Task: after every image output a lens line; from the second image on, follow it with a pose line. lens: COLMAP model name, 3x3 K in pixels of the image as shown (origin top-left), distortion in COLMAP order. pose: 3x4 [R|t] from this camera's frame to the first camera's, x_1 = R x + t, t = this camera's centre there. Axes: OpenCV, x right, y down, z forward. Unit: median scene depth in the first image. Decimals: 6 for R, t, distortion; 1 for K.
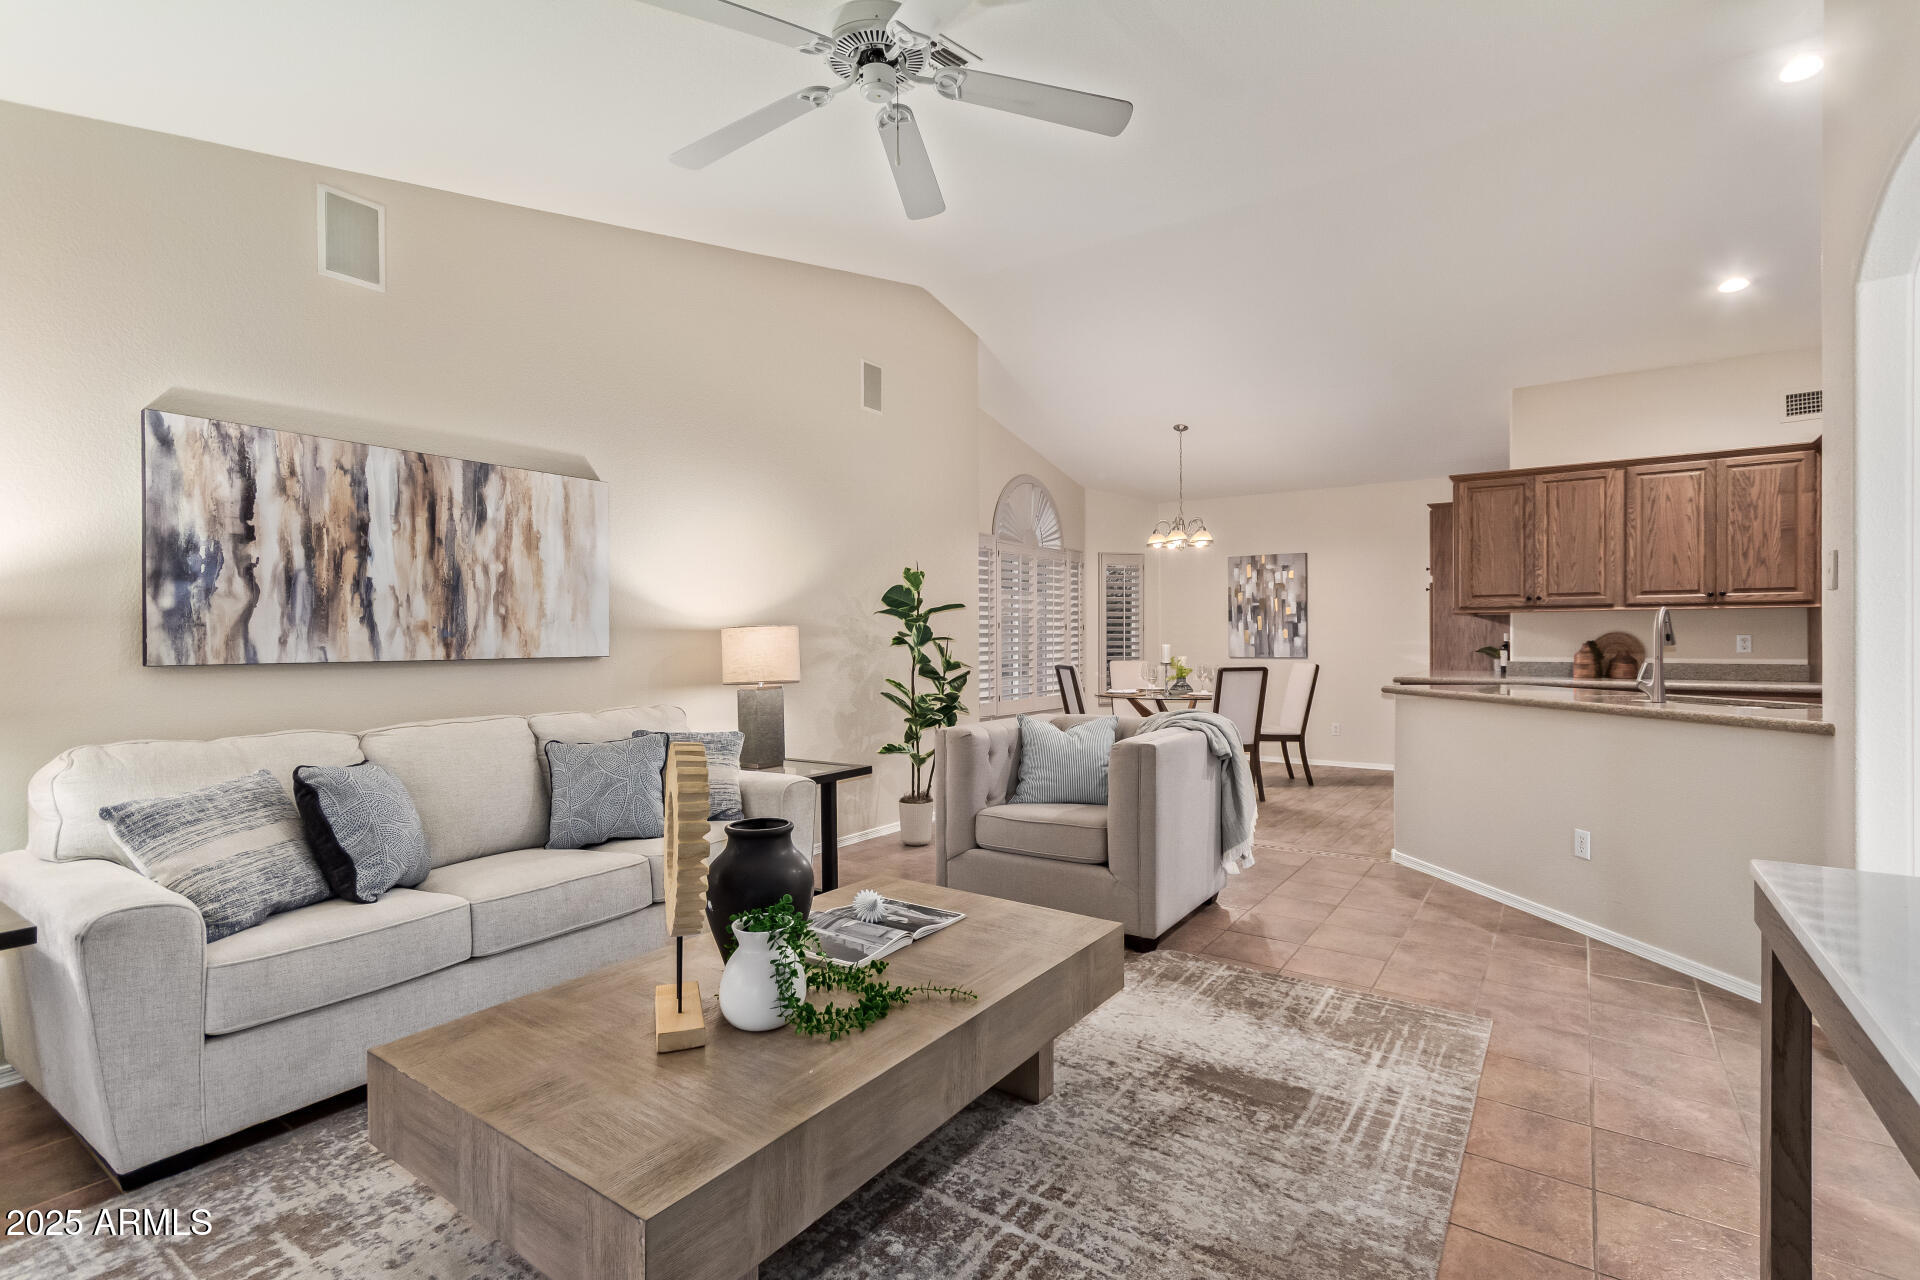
lens RADIAL K [[897.1, 0, 979.0], [0, 897.1, 639.8], [0, 0, 1]] dist [0.001336, 0.000978]
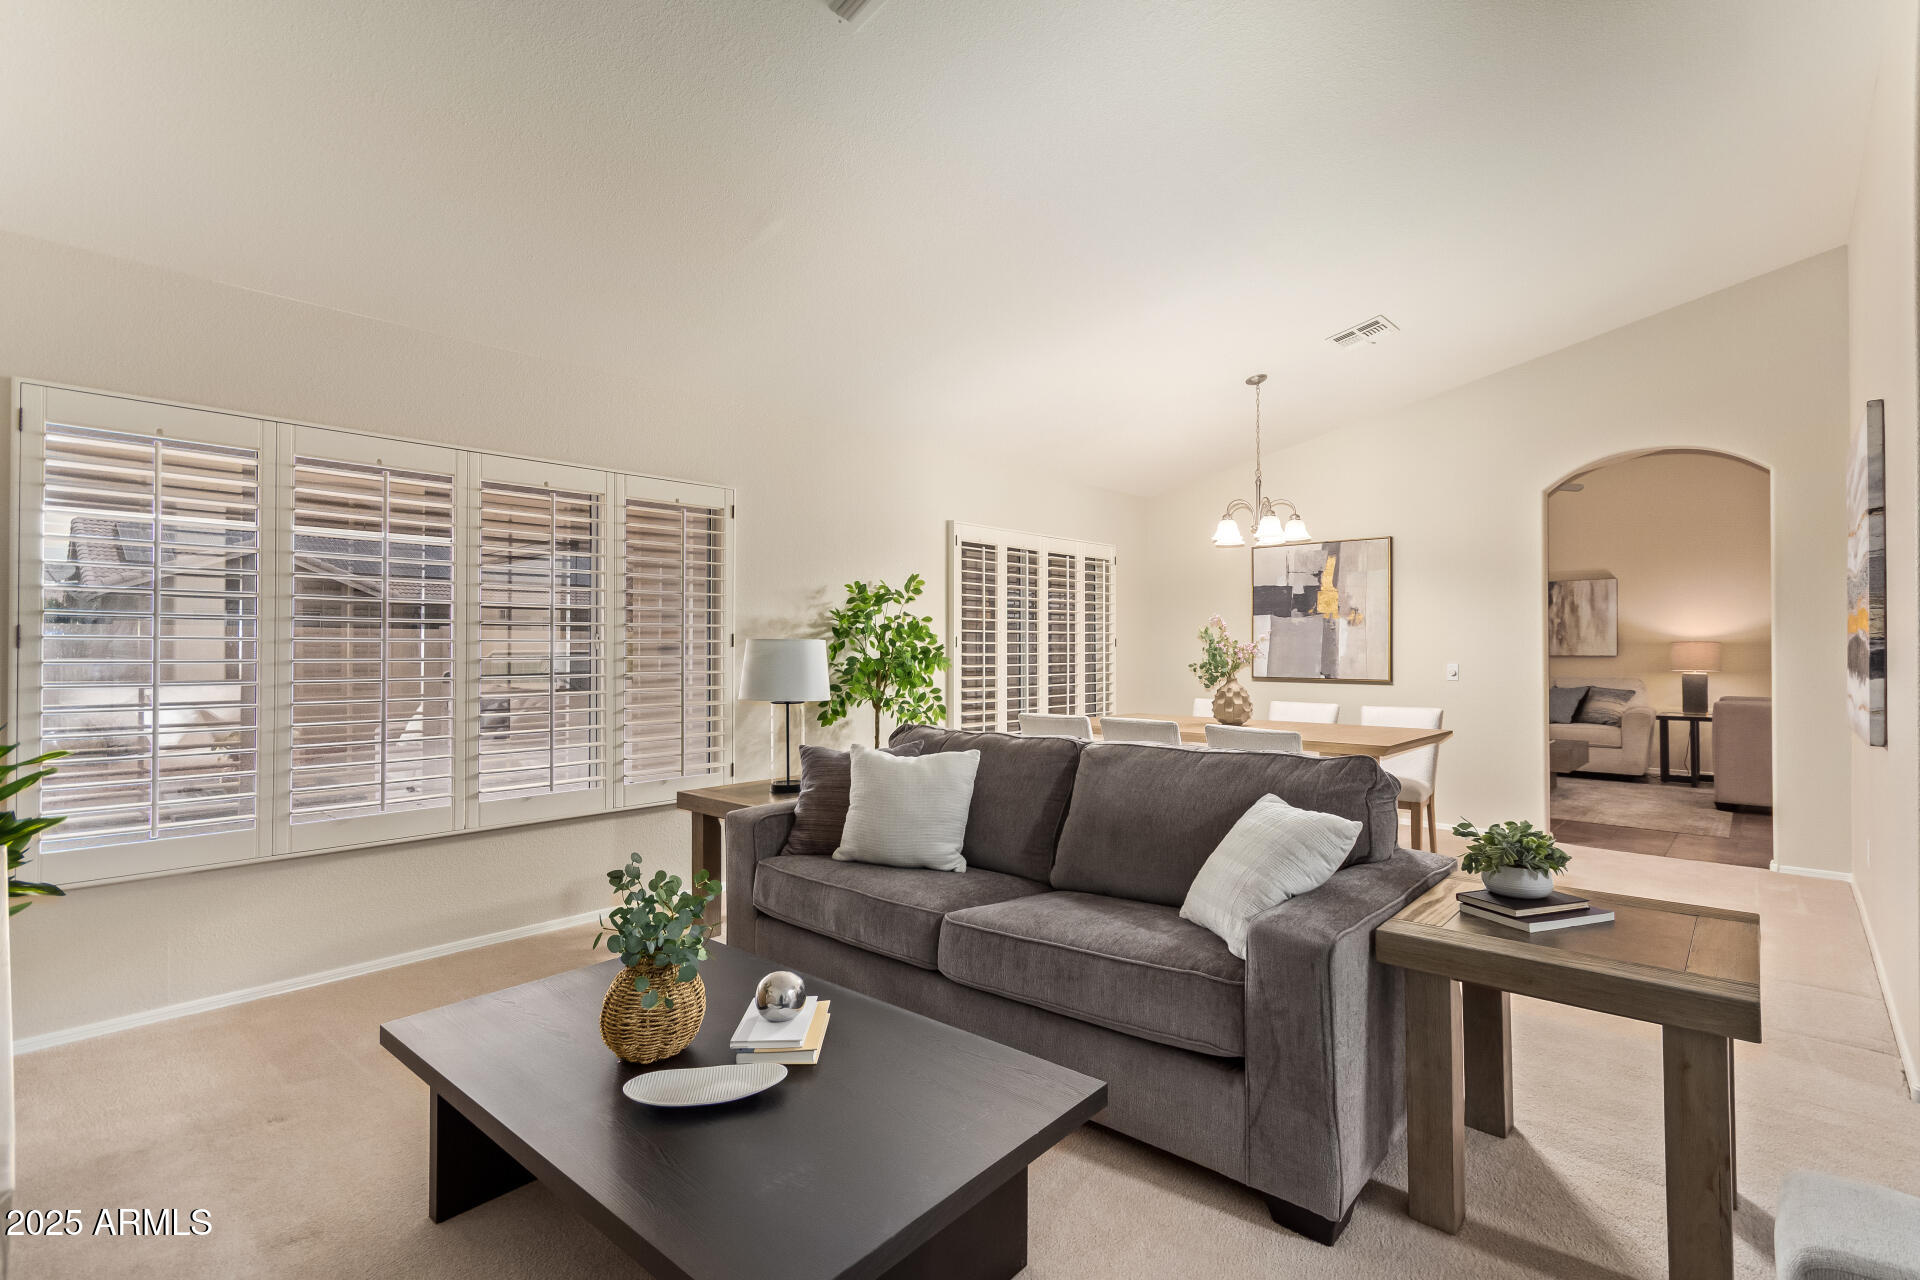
lens RADIAL K [[897.1, 0, 963.9], [0, 897.1, 641.7], [0, 0, 1]] dist [0.001336, 0.000978]
pose [[-0.136035, -0.004422, -0.990694, 2.397752], [0.000296, 0.999990, -0.004504, -0.008673], [0.990704, -0.000906, -0.136032, -0.373478]]
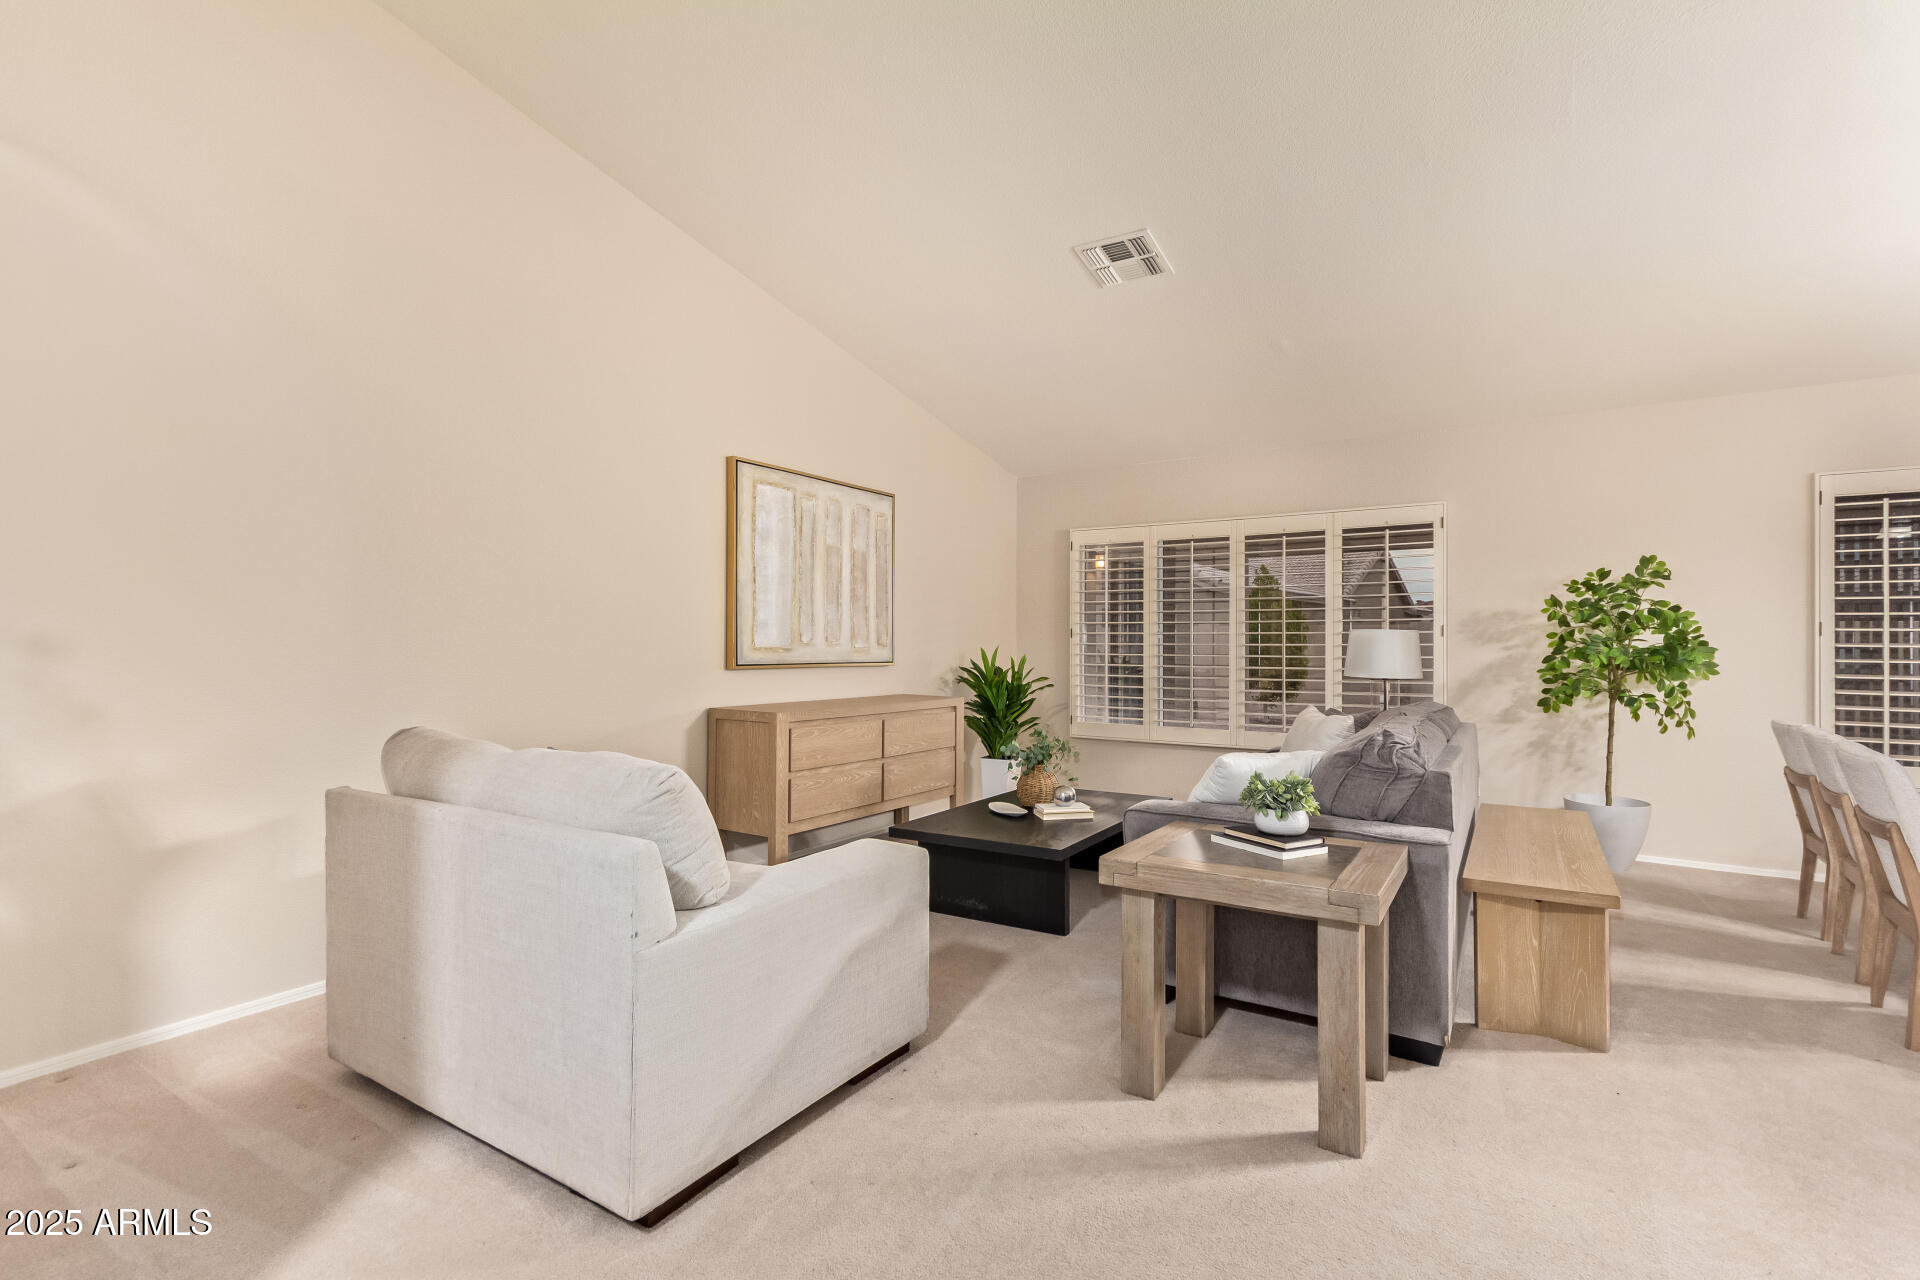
lens RADIAL K [[897.1, 0, 960.2], [0, 897.1, 640.6], [0, 0, 1]] dist [0.001336, 0.000978]
pose [[-0.999534, -0.002547, -0.030405, 2.014383], [-0.002294, 0.999963, -0.008342, 0.015310], [0.030425, -0.008268, -0.999503, 0.671451]]
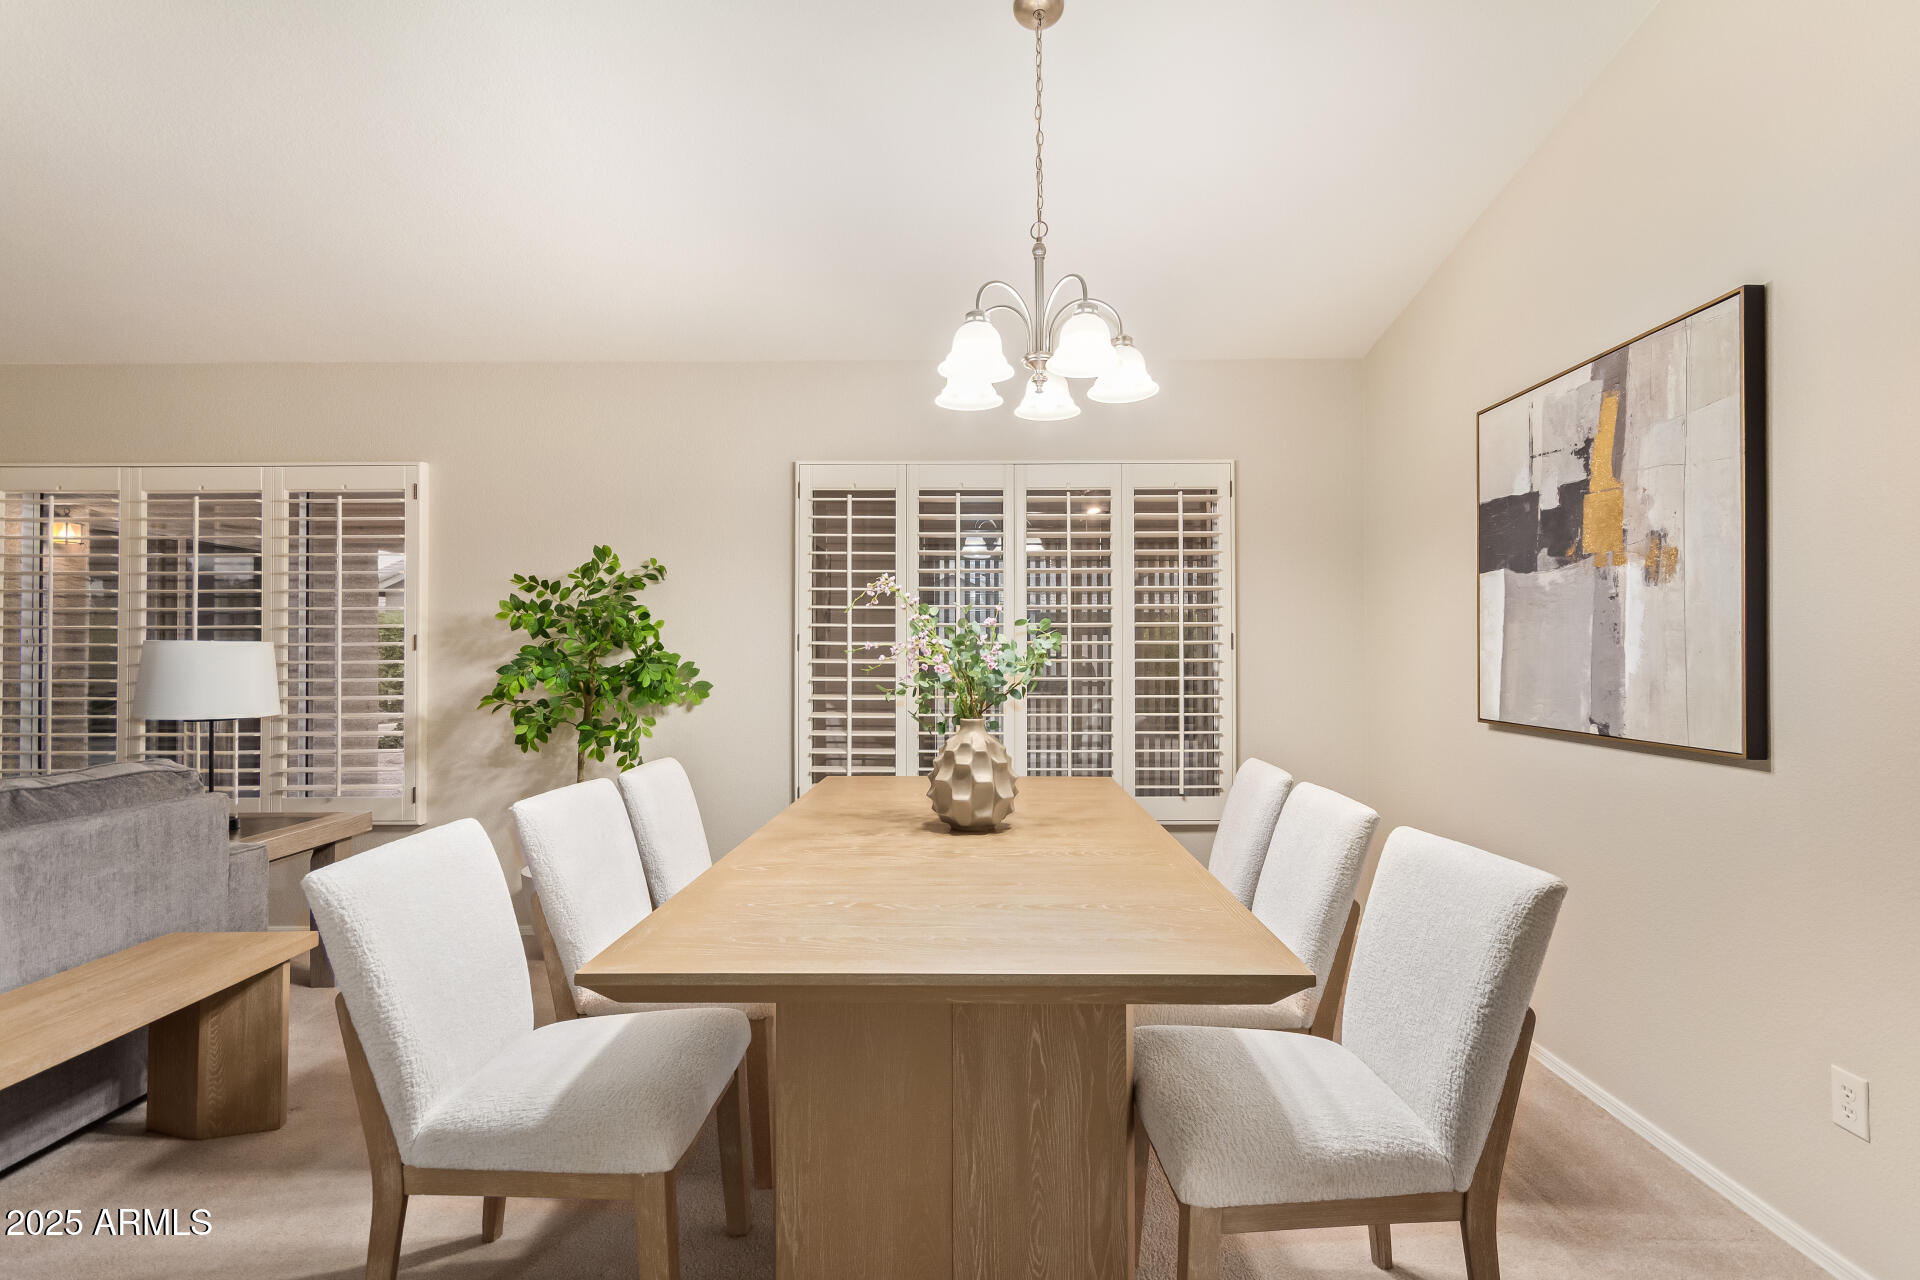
lens RADIAL K [[897.1, 0, 965.2], [0, 897.1, 641.4], [0, 0, 1]] dist [0.001336, 0.000978]
pose [[-0.824722, -0.003776, -0.565525, 1.169251], [0.002933, 0.999936, -0.010953, -0.004159], [0.565530, -0.010692, -0.824658, 0.439450]]
